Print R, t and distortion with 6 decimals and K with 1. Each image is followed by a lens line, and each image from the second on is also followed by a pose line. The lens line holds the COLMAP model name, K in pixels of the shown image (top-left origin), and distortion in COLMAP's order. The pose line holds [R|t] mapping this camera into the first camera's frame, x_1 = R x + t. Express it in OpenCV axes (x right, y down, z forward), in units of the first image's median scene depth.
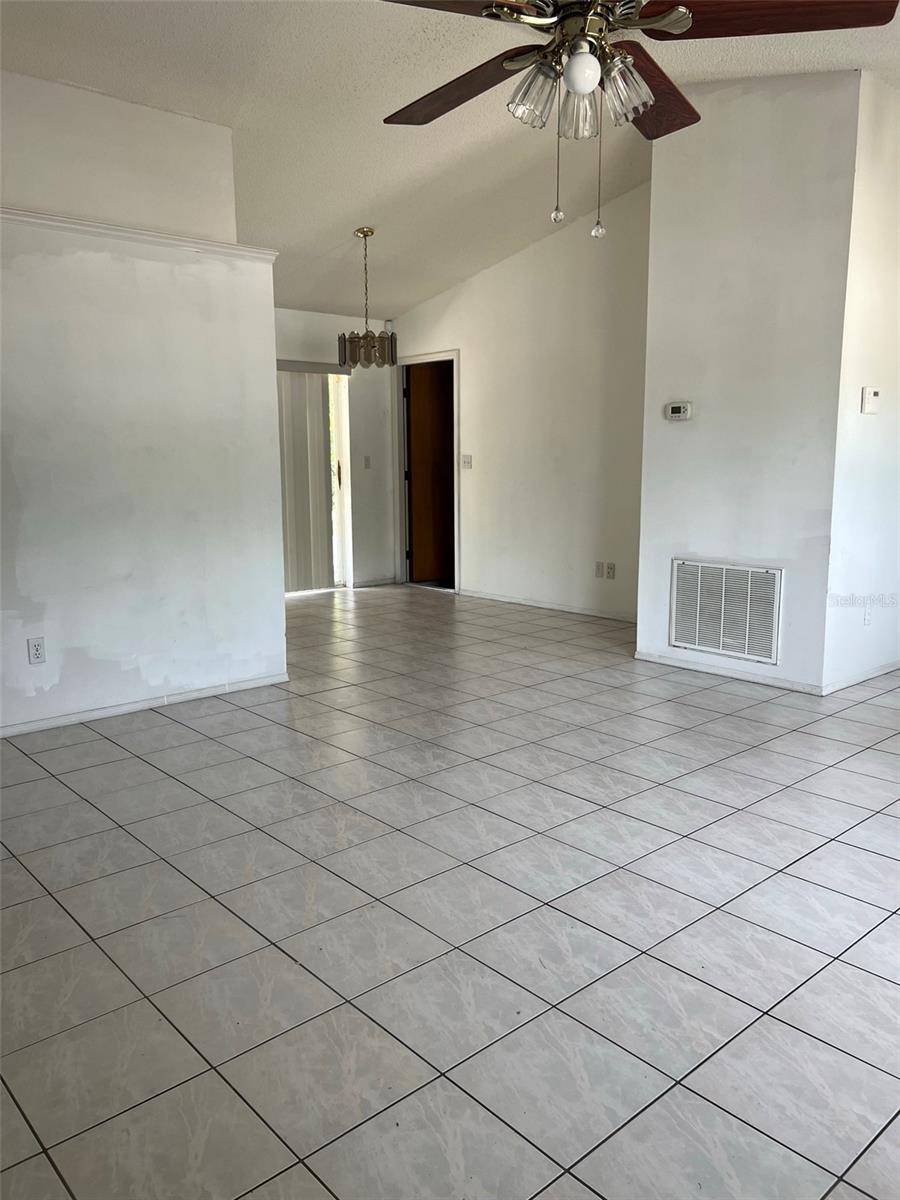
lens RADIAL K [[910.8, 0, 455.1], [0, 910.8, 590.1], [0, 0, 1]] dist [0.035215, -0.043172]
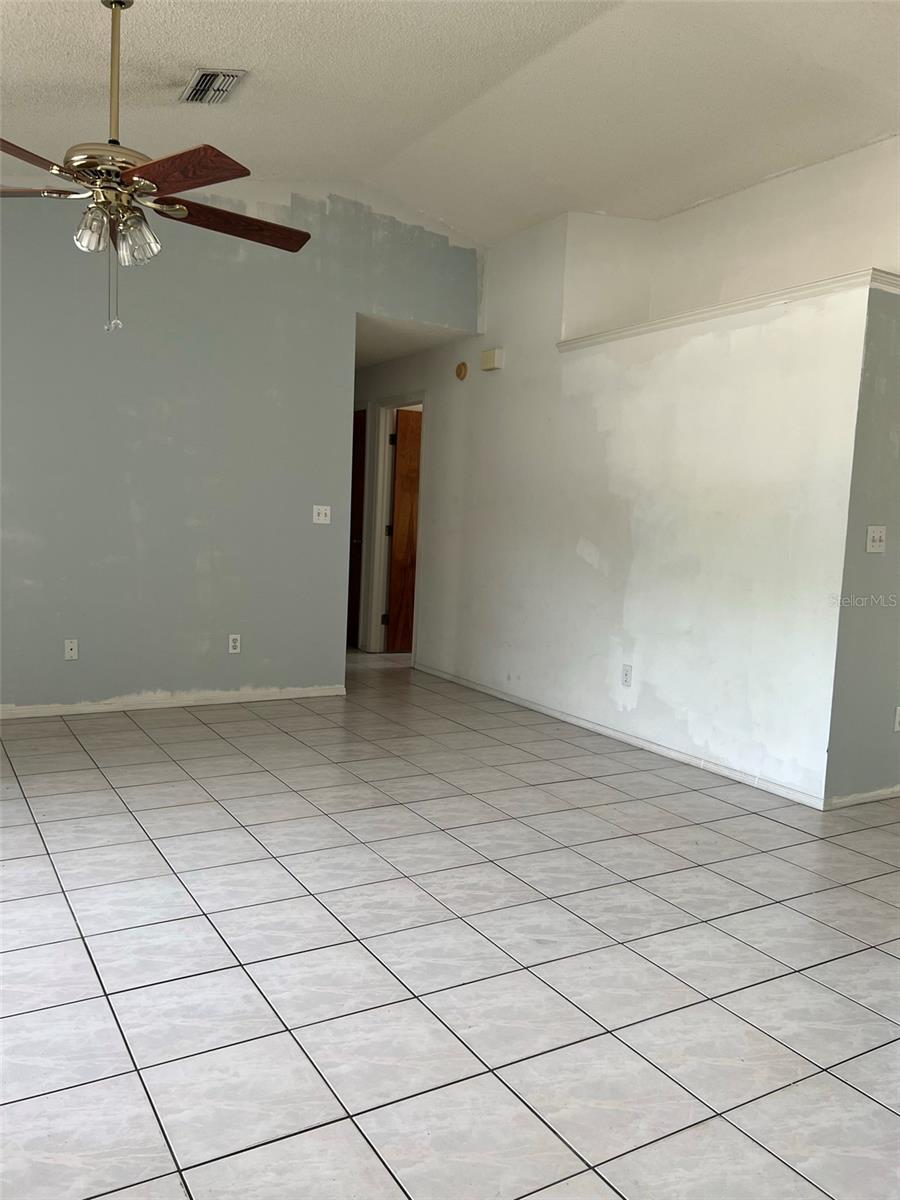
lens RADIAL K [[910.8, 0, 454.2], [0, 910.8, 610.9], [0, 0, 1]] dist [0.035215, -0.043172]
pose [[-0.186759, 0.099412, -0.977363, 0.860310], [-0.191803, 0.972032, 0.135520, -0.154979], [0.963500, 0.212771, -0.162468, 1.074623]]
